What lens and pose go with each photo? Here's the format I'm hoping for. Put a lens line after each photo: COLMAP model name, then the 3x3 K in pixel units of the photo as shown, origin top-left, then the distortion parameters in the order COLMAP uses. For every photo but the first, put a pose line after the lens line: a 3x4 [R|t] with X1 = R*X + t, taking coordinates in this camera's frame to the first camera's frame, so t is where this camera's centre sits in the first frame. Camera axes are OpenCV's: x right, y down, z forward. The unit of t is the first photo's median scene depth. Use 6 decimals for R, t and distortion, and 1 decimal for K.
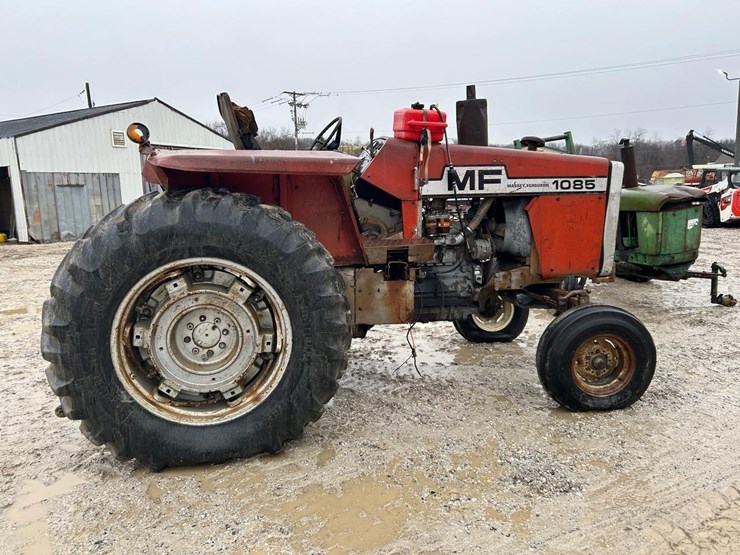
lens RADIAL K [[558.8, 0, 374.1], [0, 558.8, 272.3], [0, 0, 1]] dist [0.057313, -0.066209]
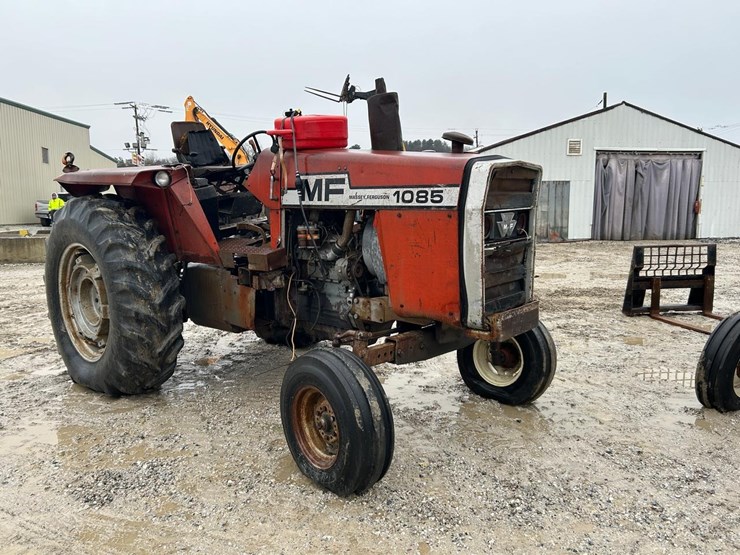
lens RADIAL K [[557.0, 0, 362.3], [0, 557.0, 280.1], [0, 0, 1]] dist [0.074684, -0.087236]
pose [[0.593330, 0.129458, -0.794481, 0.934960], [-0.127815, 0.989613, 0.065799, -0.086993], [0.794747, 0.062506, 0.603714, 0.510642]]
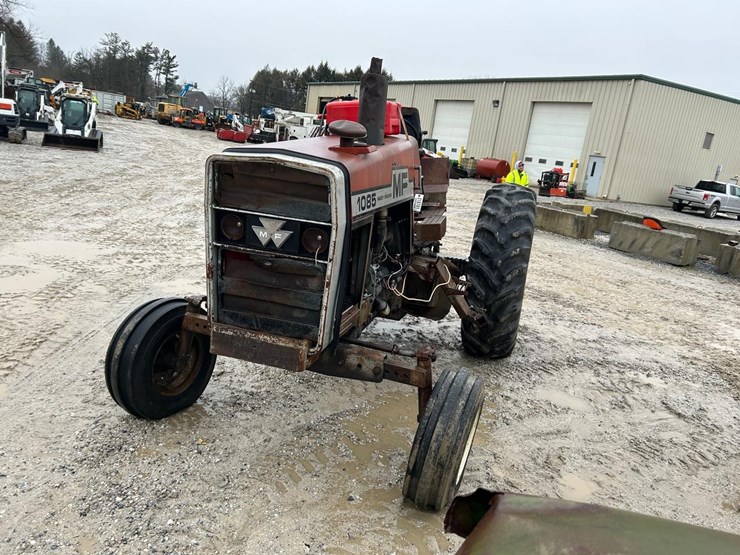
lens RADIAL K [[556.9, 0, 370.0], [0, 556.9, 277.5], [0, 0, 1]] dist [0.043254, -0.034845]
pose [[-0.468184, 0.171207, -0.866887, 0.939680], [-0.245941, 0.917037, 0.313938, -0.313553], [0.848715, 0.360184, -0.387235, 1.471031]]
